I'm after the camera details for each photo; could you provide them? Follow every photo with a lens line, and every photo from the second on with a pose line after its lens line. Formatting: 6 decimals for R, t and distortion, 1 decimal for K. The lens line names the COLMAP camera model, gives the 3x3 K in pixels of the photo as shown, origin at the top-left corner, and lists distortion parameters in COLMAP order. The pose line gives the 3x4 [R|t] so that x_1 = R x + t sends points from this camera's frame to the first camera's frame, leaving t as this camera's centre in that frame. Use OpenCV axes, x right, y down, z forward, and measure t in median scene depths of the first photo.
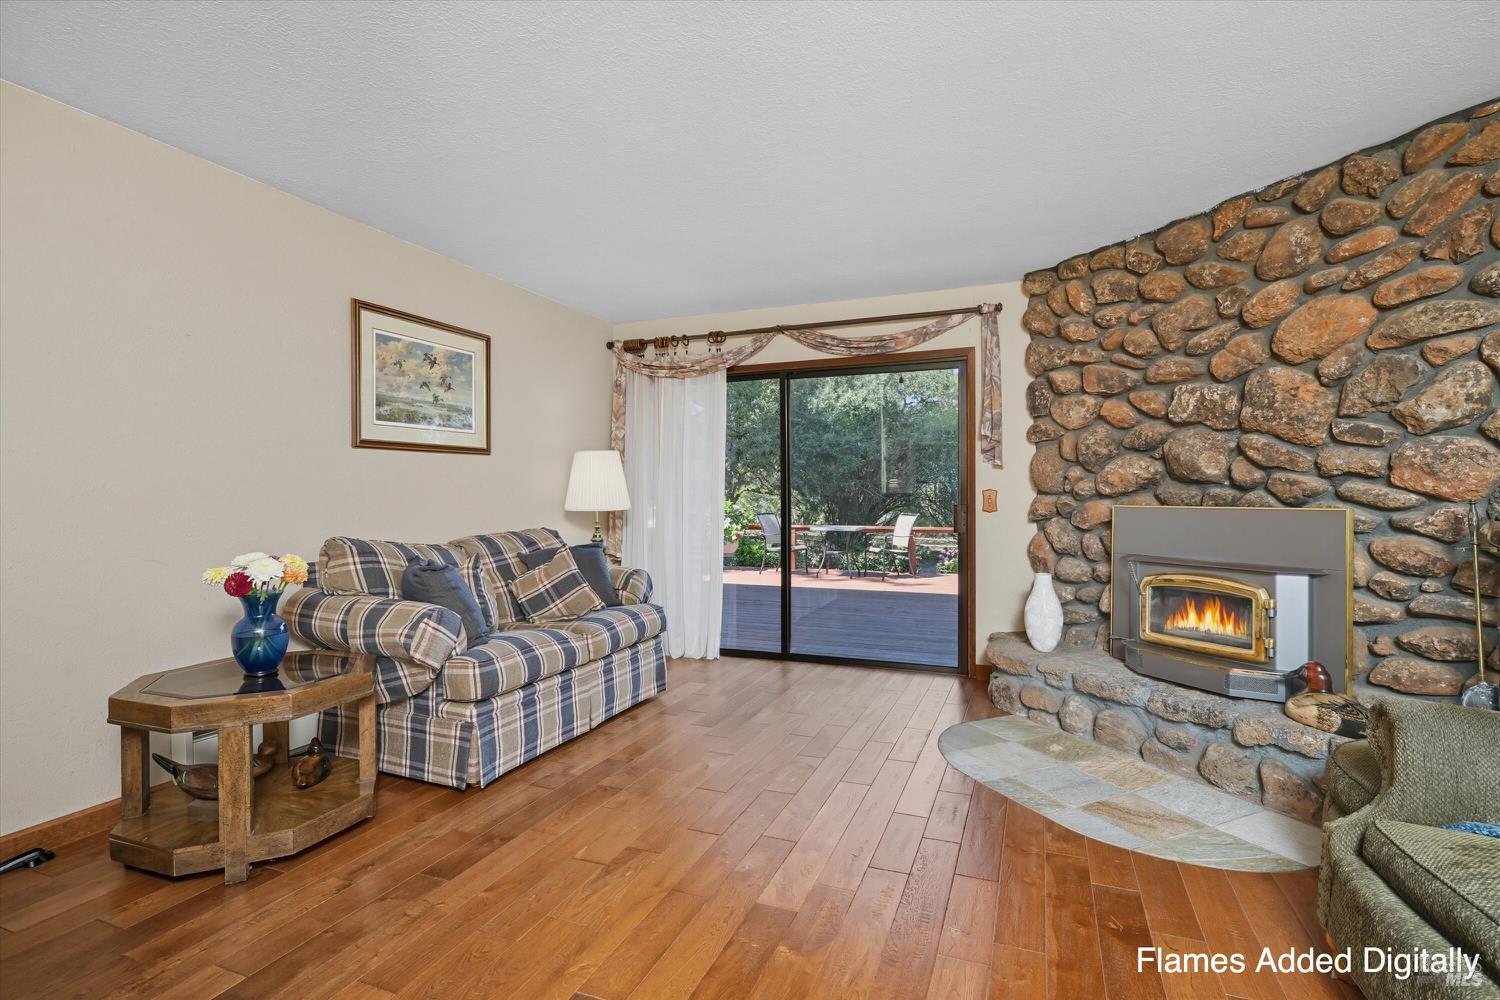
lens RADIAL K [[716.7, 0, 750.6], [0, 716.7, 497.2], [0, 0, 1]] dist [-0.000152, 0.000005]
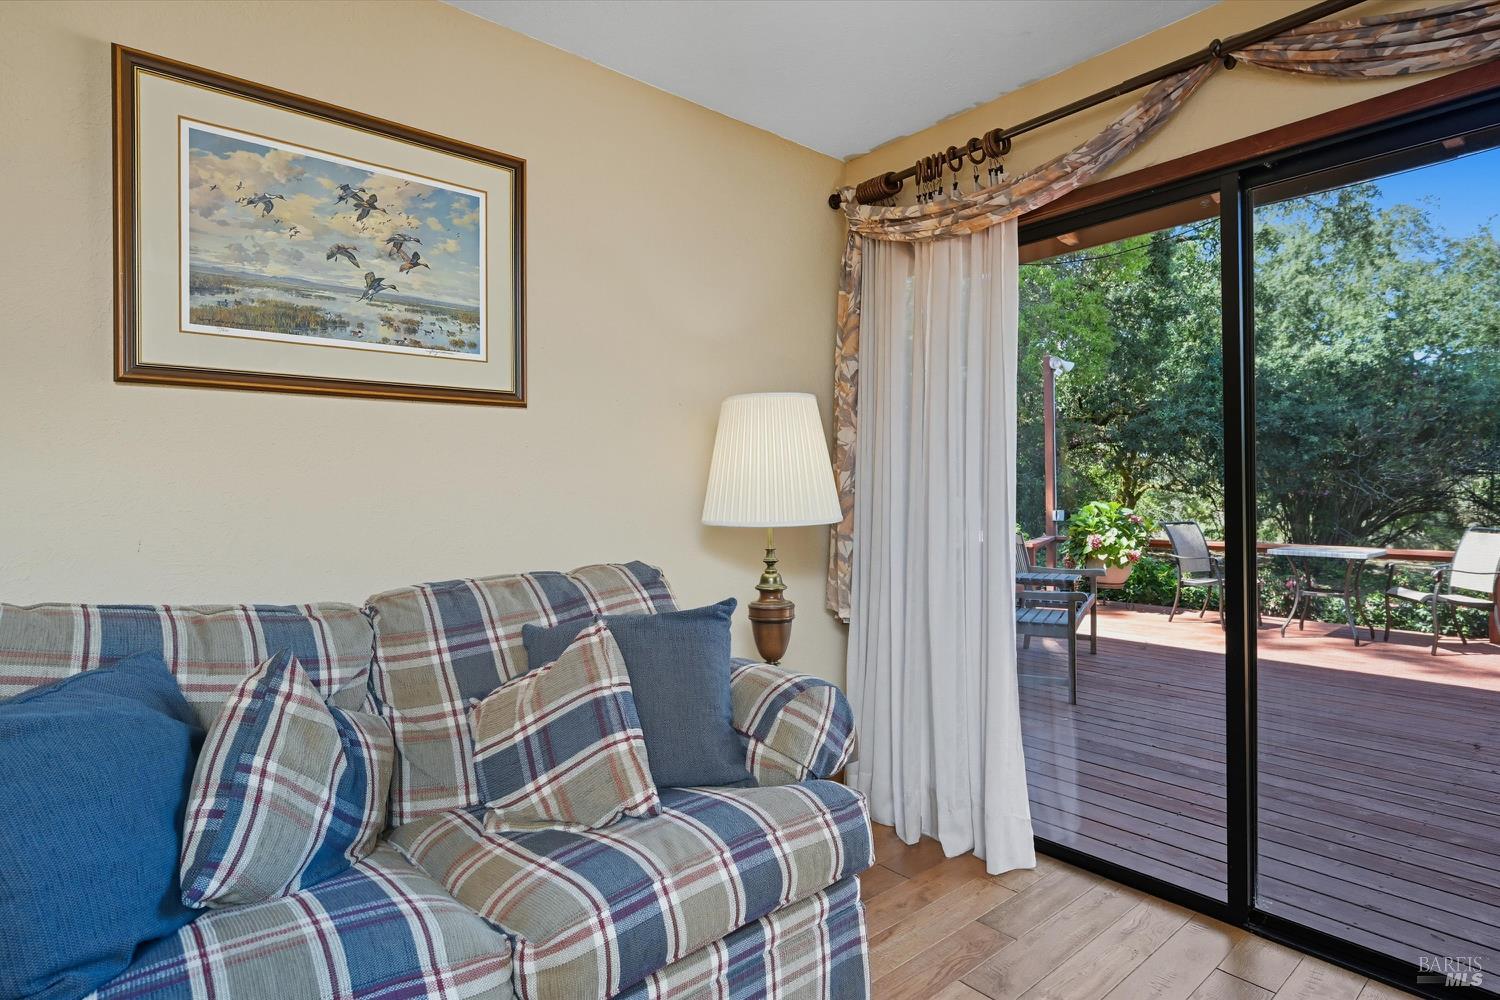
lens RADIAL K [[772.1, 0, 761.7], [0, 772.1, 488.3], [0, 0, 1]] dist [0.000073, 0.000017]
pose [[0.889087, -0.002542, -0.457731, 0.012831], [-0.001892, 0.999956, -0.009228, -0.000496], [0.457734, 0.009071, 0.889043, 0.622177]]
